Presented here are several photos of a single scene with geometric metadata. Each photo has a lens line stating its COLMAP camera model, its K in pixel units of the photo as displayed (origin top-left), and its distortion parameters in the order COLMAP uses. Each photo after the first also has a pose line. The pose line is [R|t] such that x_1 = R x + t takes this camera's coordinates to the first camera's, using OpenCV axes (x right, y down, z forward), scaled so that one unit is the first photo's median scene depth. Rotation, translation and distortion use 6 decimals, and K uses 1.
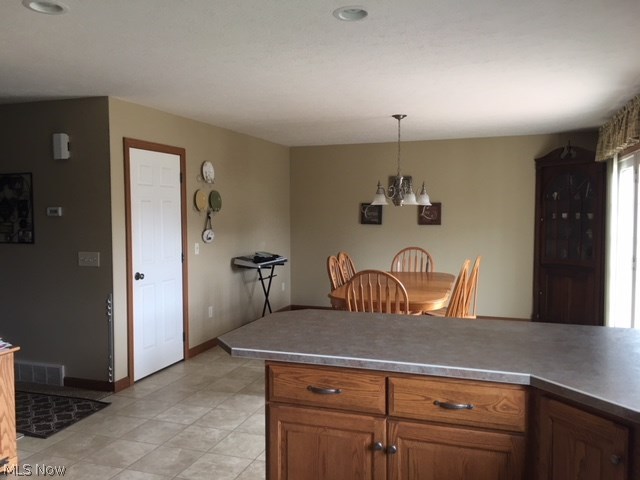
lens RADIAL K [[547.9, 0, 318.5], [0, 547.9, 236.9], [0, 0, 1]] dist [0.060134, -0.063164]
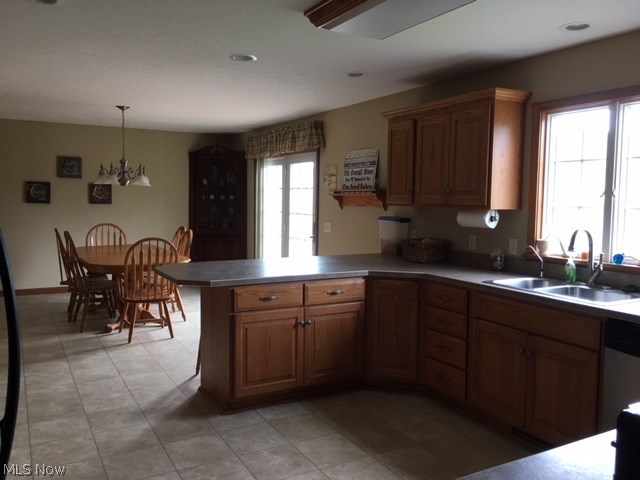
lens RADIAL K [[547.9, 0, 320.8], [0, 547.9, 240.2], [0, 0, 1]] dist [0.060134, -0.063164]
pose [[0.662136, -0.045162, 0.748021, -0.582133], [0.019462, 0.998882, 0.043080, 0.020186], [-0.749131, -0.013967, 0.662275, -0.102713]]
